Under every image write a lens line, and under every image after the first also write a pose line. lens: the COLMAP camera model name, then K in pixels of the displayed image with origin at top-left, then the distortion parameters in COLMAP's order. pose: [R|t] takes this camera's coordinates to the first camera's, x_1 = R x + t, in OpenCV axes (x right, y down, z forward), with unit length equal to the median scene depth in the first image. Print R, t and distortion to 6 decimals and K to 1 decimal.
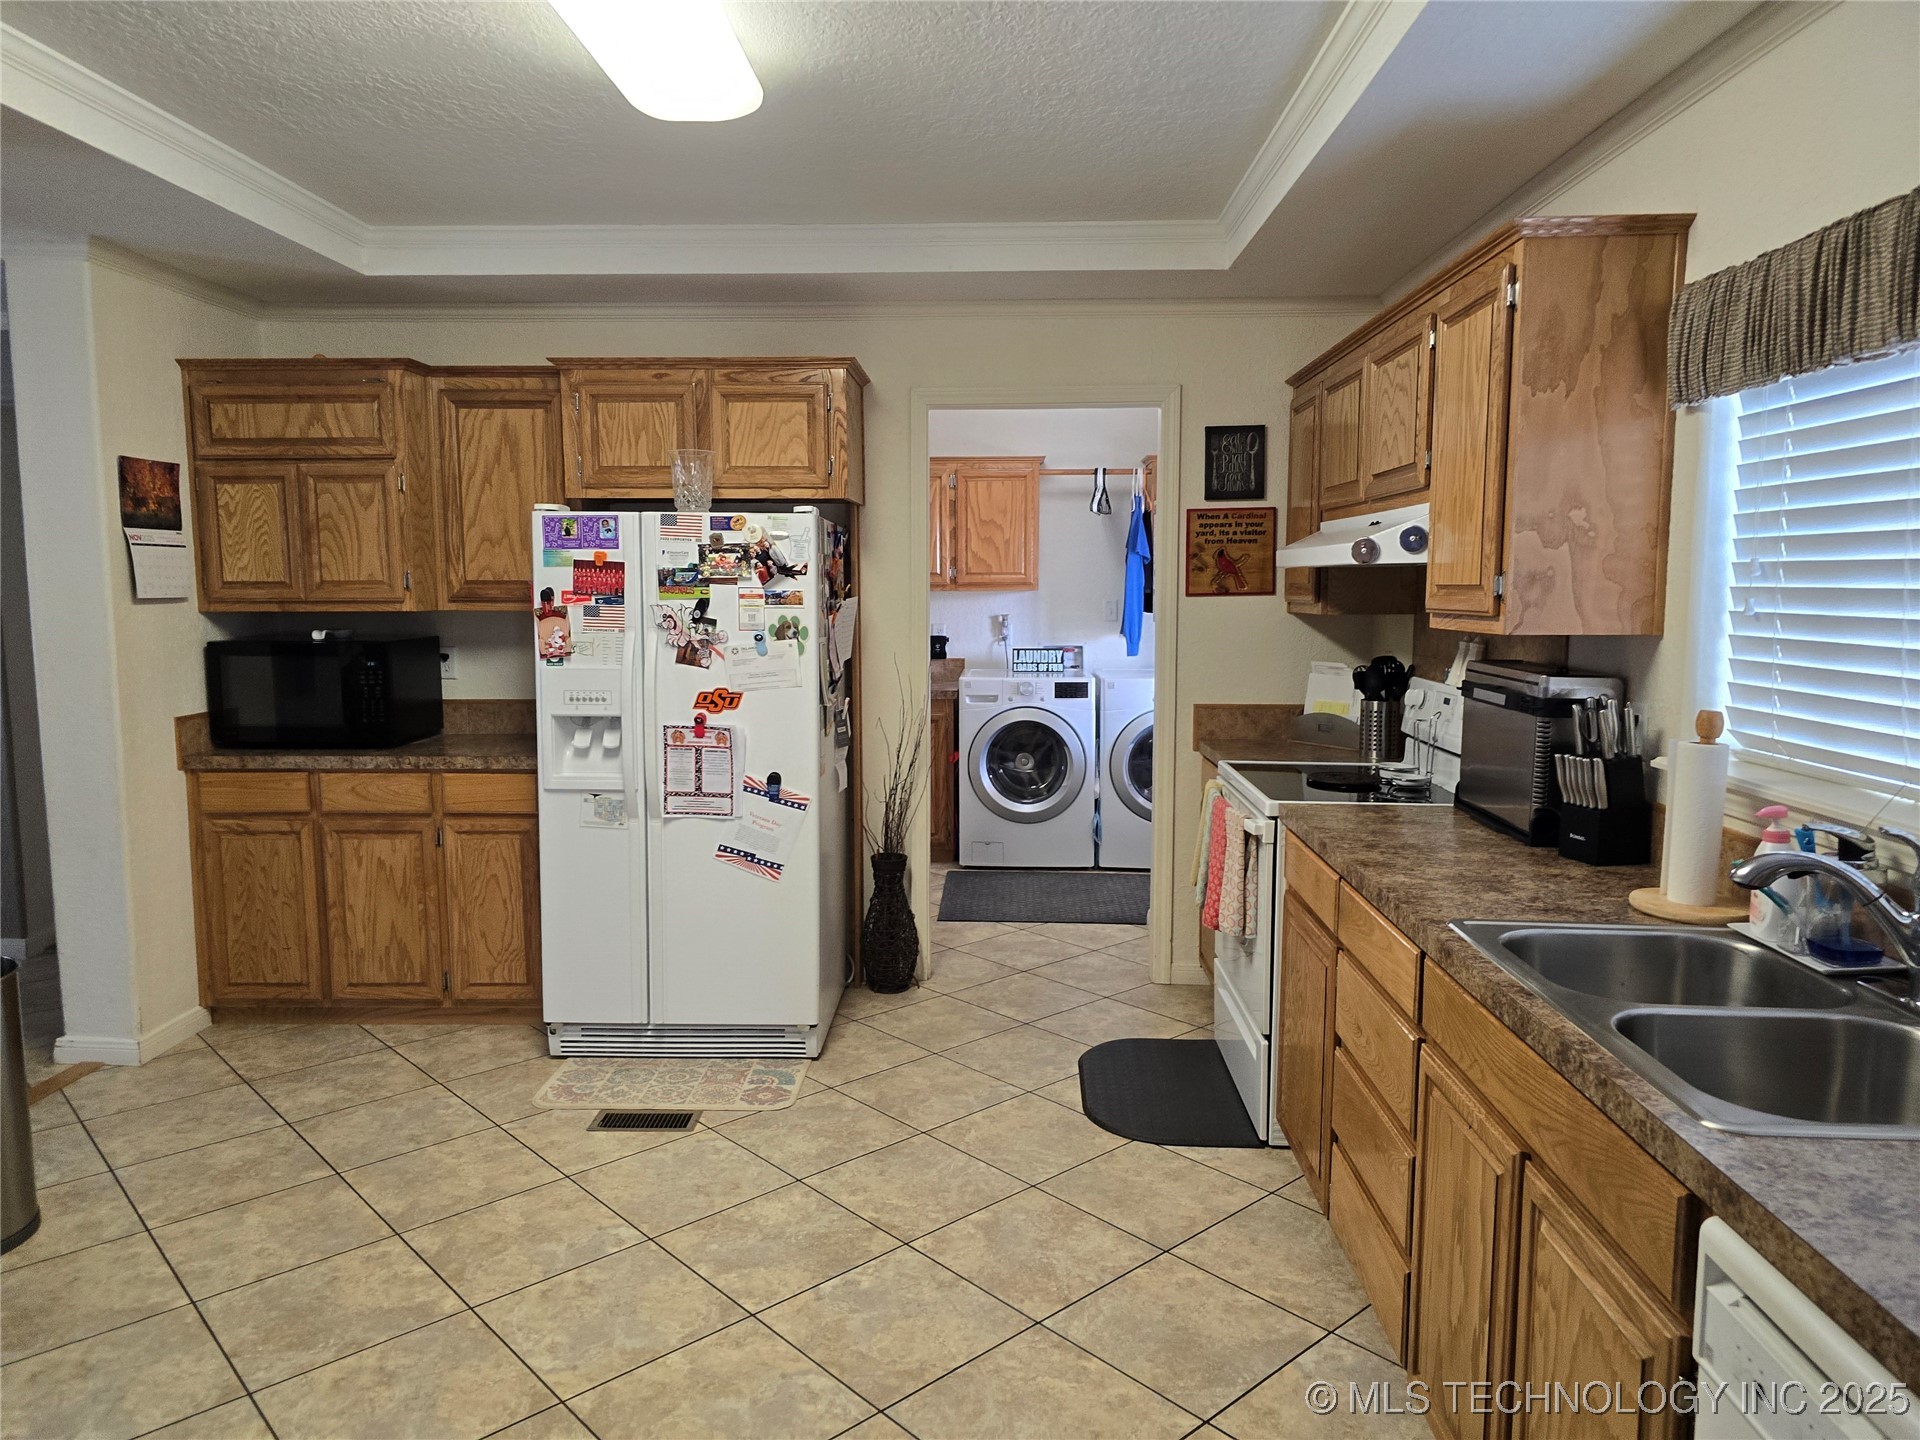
lens RADIAL K [[1289.0, 0, 959.7], [0, 1289.0, 724.2], [0, 0, 1]] dist [0.061109, -0.043573]
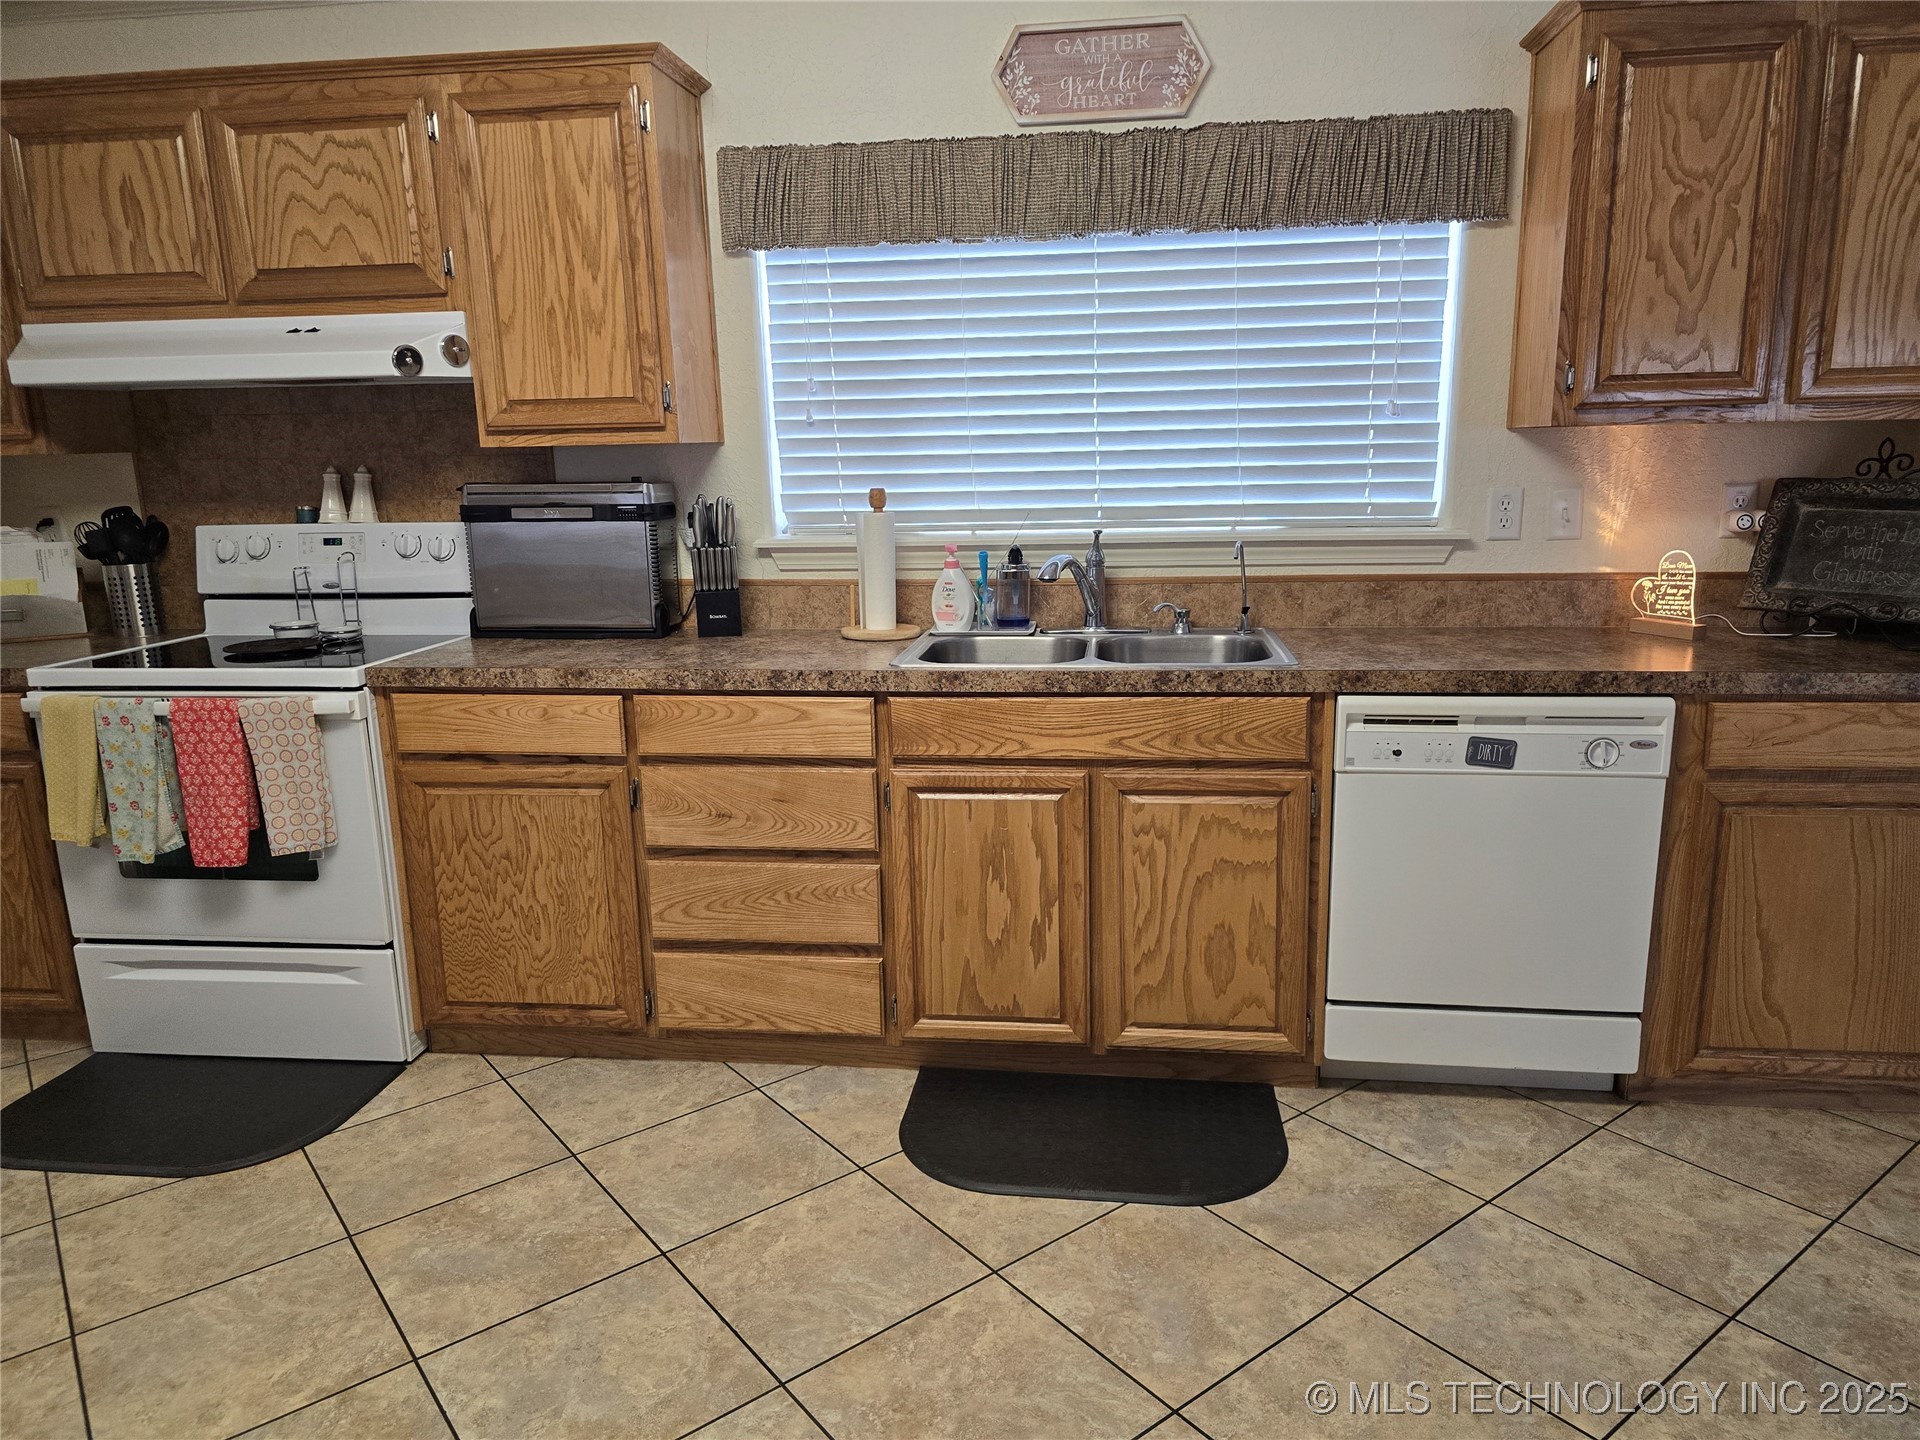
lens RADIAL K [[1289.0, 0, 960.3], [0, 1289.0, 711.5], [0, 0, 1]] dist [0.061109, -0.043573]
pose [[0.086253, -0.207029, 0.974525, -0.561770], [0.135857, 0.971477, 0.194357, -0.022761], [-0.986967, 0.115633, 0.111919, 0.549370]]
